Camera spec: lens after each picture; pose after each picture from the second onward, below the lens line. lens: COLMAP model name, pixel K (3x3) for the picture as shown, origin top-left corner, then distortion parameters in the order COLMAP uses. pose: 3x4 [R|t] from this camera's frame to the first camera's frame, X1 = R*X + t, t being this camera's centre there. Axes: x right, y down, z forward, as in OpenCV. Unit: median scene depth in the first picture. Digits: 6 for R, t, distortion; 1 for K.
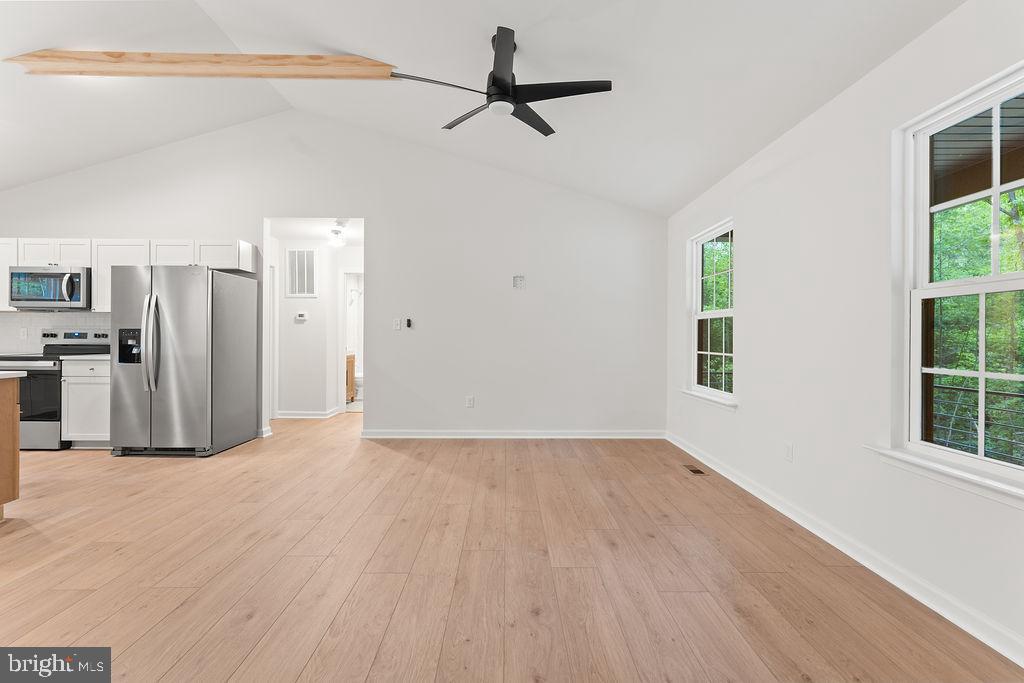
lens RADIAL K [[426.2, 0, 508.5], [0, 426.2, 338.2], [0, 0, 1]] dist [-0.000953, -0.000556]
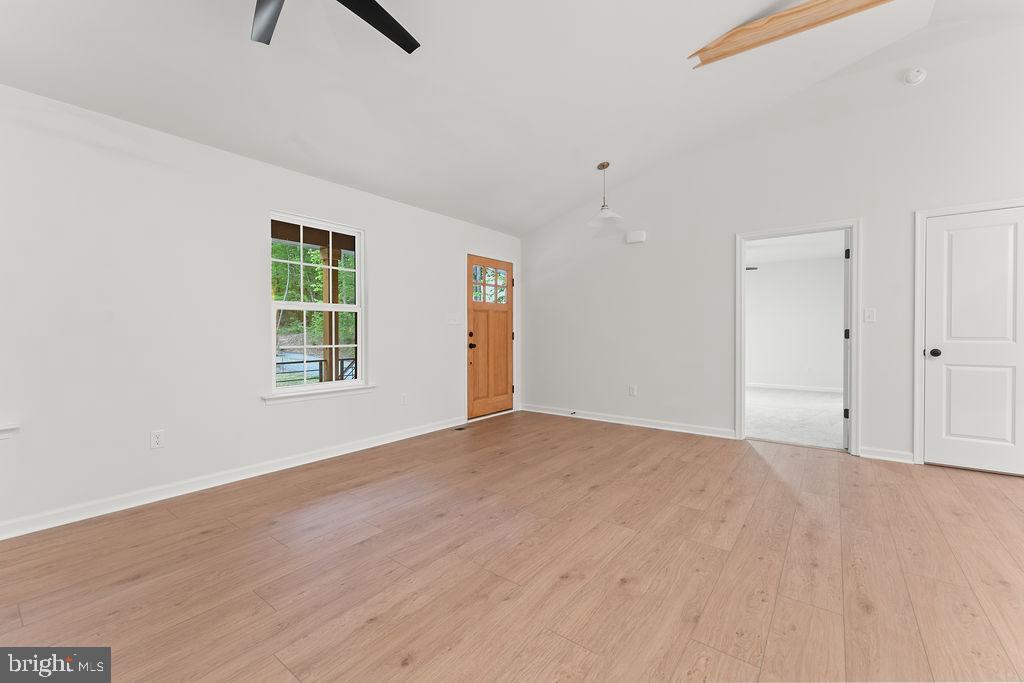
lens RADIAL K [[426.2, 0, 509.1], [0, 426.2, 335.8], [0, 0, 1]] dist [-0.000953, -0.000556]
pose [[-0.790185, -0.012169, 0.612747, -0.524499], [-0.002034, 0.999849, 0.017234, -0.005464], [-0.612865, 0.012372, -0.790091, 1.031619]]
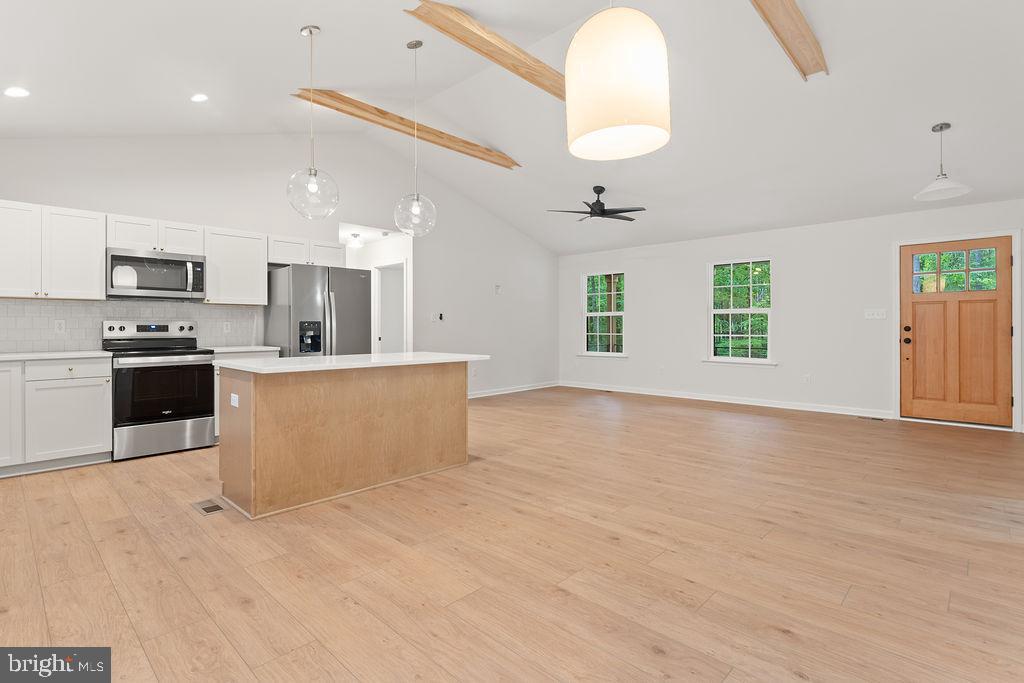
lens RADIAL K [[488.9, 0, 493.1], [0, 488.9, 329.0], [0, 0, 1]] dist [-0.005876, -0.000330]
pose [[0.713727, -0.010786, 0.700341, -1.673588], [0.008840, 0.999941, 0.006391, -0.006674], [-0.700368, 0.001629, 0.713780, -0.298882]]
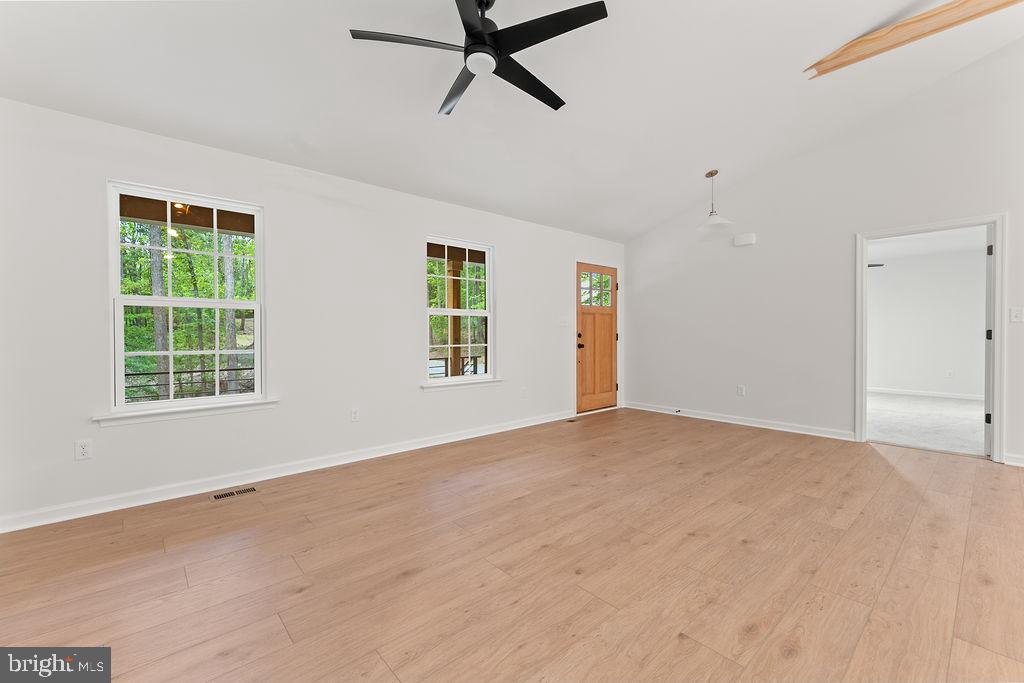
lens RADIAL K [[426.2, 0, 507.5], [0, 426.2, 338.9], [0, 0, 1]] dist [-0.000953, -0.000556]
pose [[-0.651957, -0.015162, 0.758104, -0.563437], [0.001231, 0.999778, 0.021054, -0.006558], [-0.758255, 0.014659, -0.651793, 1.214290]]
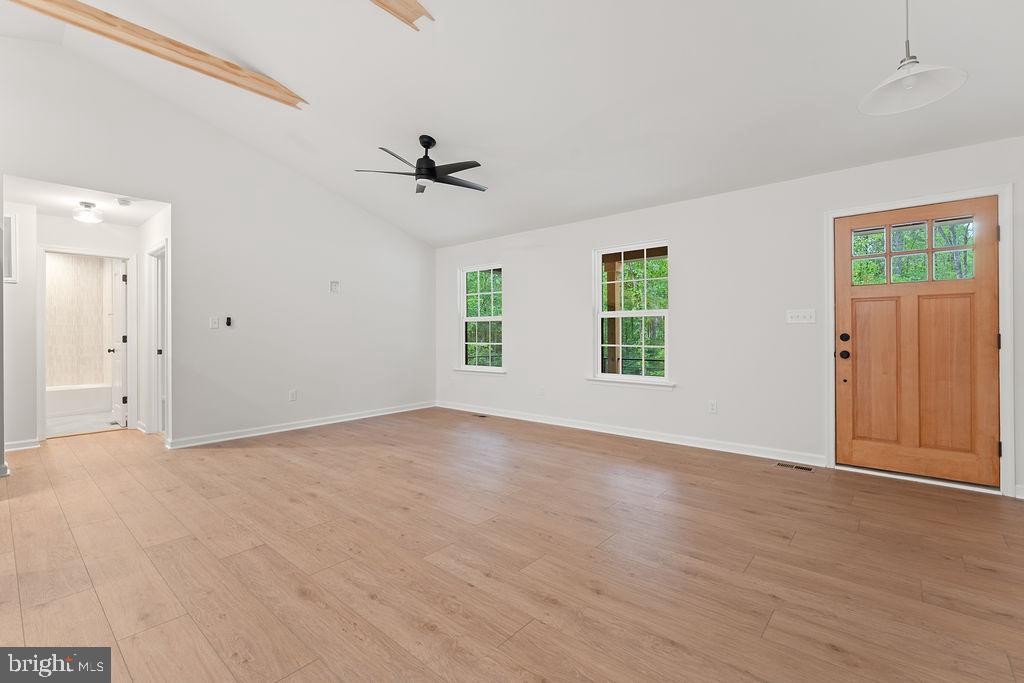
lens RADIAL K [[449.0, 0, 505.5], [0, 449.0, 334.4], [0, 0, 1]] dist [-0.000156, -0.001389]
pose [[0.664670, -0.010810, 0.747059, -0.810338], [0.011530, 0.999925, 0.004210, -0.004742], [-0.747048, 0.005815, 0.664744, -0.208391]]
